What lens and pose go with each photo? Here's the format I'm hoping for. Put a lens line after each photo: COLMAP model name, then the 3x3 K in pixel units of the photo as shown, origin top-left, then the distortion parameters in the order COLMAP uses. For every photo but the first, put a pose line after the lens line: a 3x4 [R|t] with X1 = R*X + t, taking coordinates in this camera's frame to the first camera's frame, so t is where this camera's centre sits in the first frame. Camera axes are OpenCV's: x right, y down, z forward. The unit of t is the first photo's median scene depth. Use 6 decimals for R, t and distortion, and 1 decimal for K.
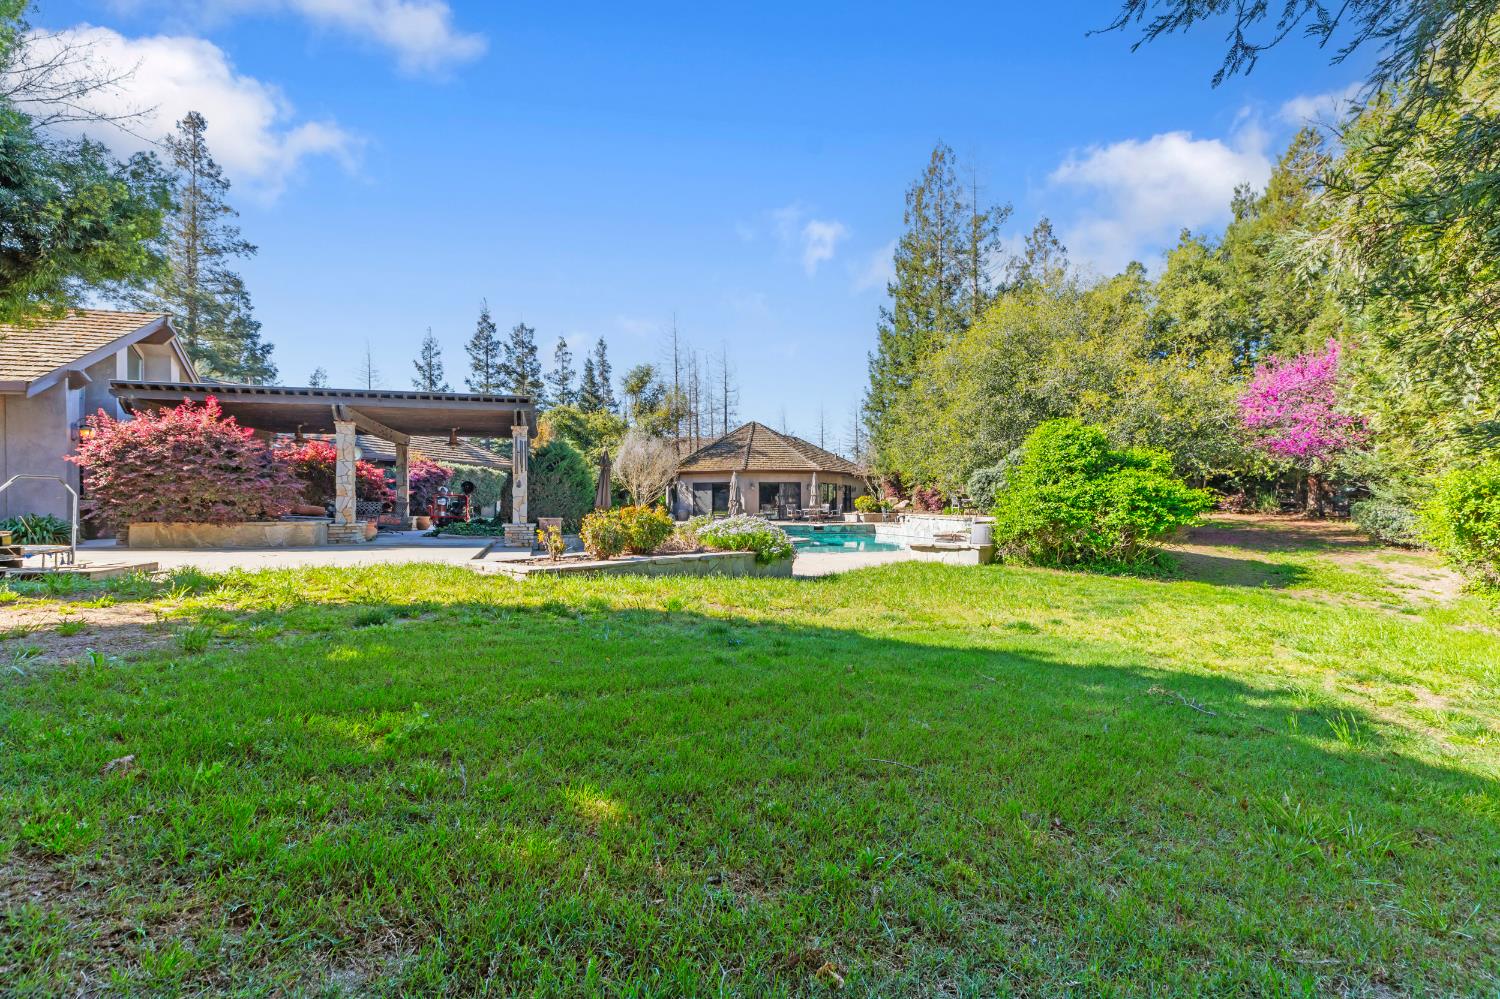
lens RADIAL K [[688.6, 0, 750.1], [0, 688.6, 503.8], [0, 0, 1]] dist [-0.000193, -0.000001]
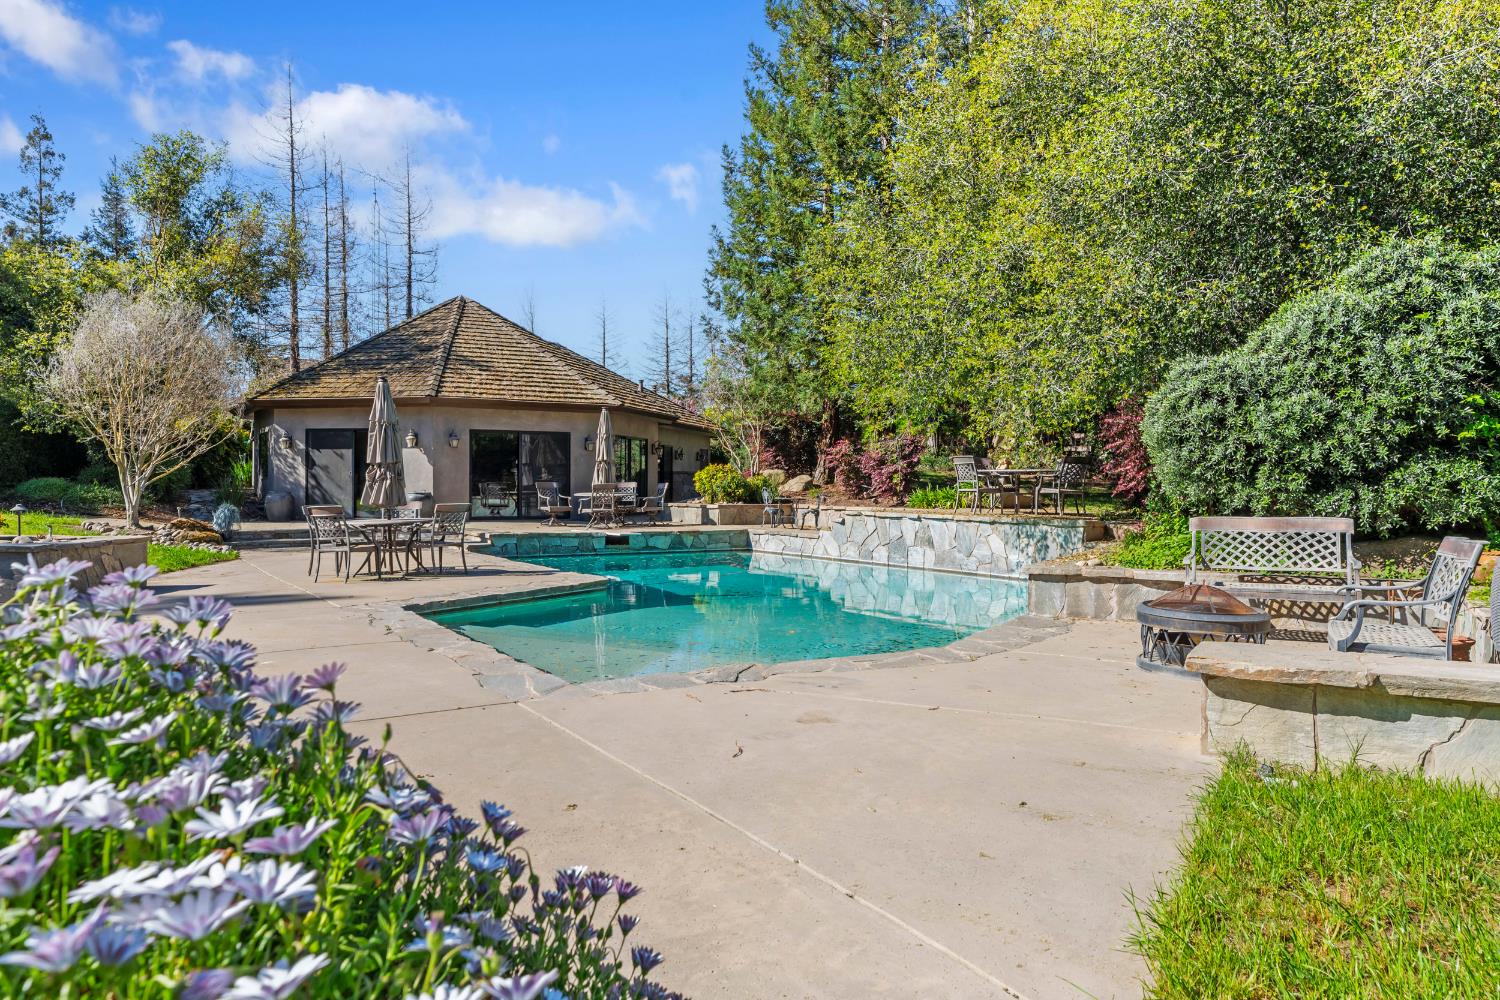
lens RADIAL K [[1086.2, 0, 749.9], [0, 1086.2, 501.1], [0, 0, 1]] dist [-0.007760, -0.003138]
pose [[0.969430, 0.002536, 0.245353, 0.015866], [-0.005294, 0.999930, 0.010585, 0.004318], [-0.245309, -0.011561, 0.969376, 0.313712]]
